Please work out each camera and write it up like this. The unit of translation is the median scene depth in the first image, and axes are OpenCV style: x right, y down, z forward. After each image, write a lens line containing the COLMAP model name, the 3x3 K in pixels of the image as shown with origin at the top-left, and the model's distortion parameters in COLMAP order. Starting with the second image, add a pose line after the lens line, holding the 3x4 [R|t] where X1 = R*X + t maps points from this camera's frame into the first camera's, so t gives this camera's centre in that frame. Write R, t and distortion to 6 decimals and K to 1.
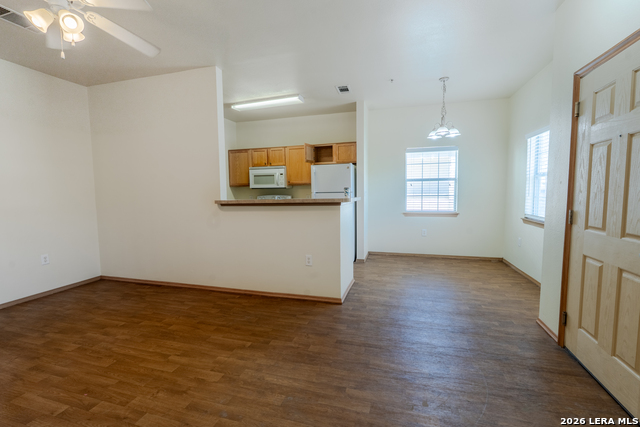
lens RADIAL K [[280.8, 0, 320.4], [0, 280.8, 213.2], [0, 0, 1]] dist [-0.002414, -0.000174]
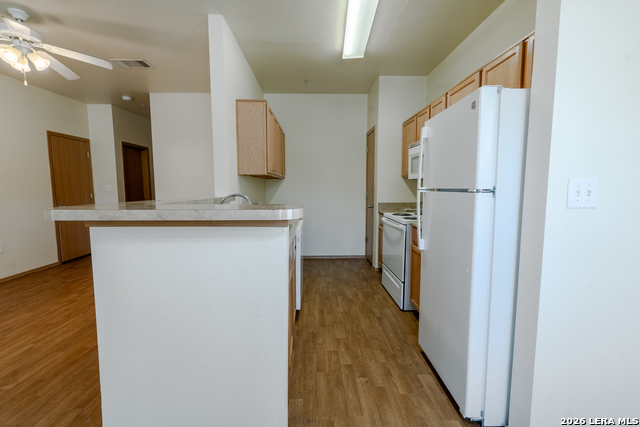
lens RADIAL K [[280.8, 0, 320.4], [0, 280.8, 213.2], [0, 0, 1]] dist [-0.002414, -0.000174]
pose [[0.306983, 0.103690, -0.946050, 0.474387], [-0.076708, 0.993509, 0.084001, -0.091880], [0.948619, 0.046782, 0.312944, 1.091201]]
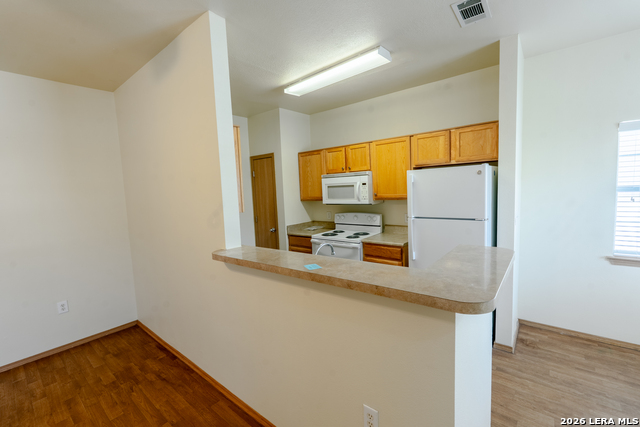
lens RADIAL K [[280.8, 0, 320.4], [0, 280.8, 213.2], [0, 0, 1]] dist [-0.002414, -0.000174]
pose [[0.916819, 0.009464, -0.399191, 0.052580], [0.000092, 0.999714, 0.023912, -0.142850], [0.399303, -0.021959, 0.916556, 0.583271]]
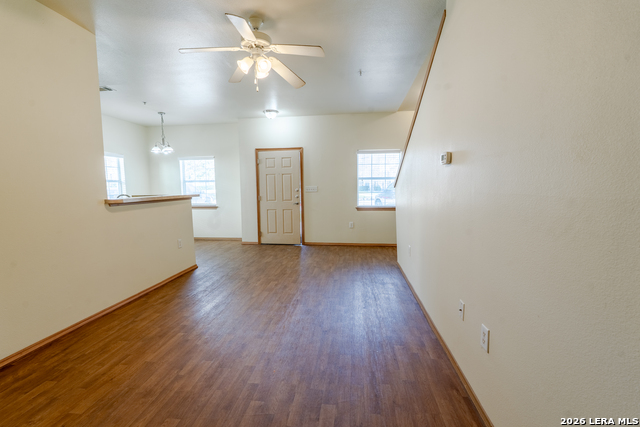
lens RADIAL K [[280.8, 0, 320.4], [0, 280.8, 213.2], [0, 0, 1]] dist [-0.002414, -0.000174]
pose [[-0.164306, -0.075417, 0.983522, -1.345928], [0.090560, 0.991709, 0.091173, -0.025849], [-0.982244, 0.104048, -0.156114, 0.545047]]
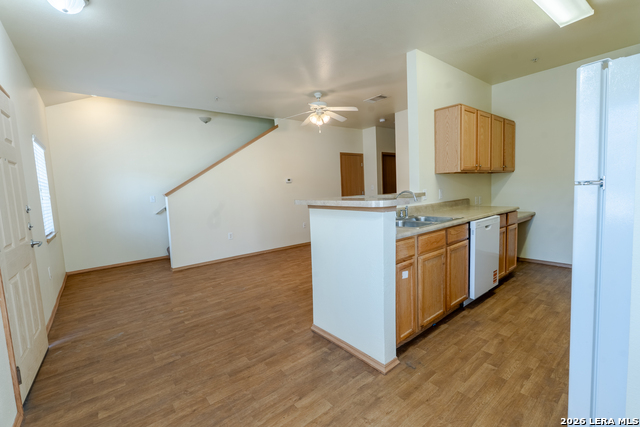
lens RADIAL K [[280.8, 0, 320.4], [0, 280.8, 213.2], [0, 0, 1]] dist [-0.002414, -0.000174]
pose [[-0.567319, 0.110567, -0.816042, 0.646254], [-0.011815, 0.989751, 0.142317, -0.116698], [0.823413, 0.090381, -0.560198, 1.364029]]
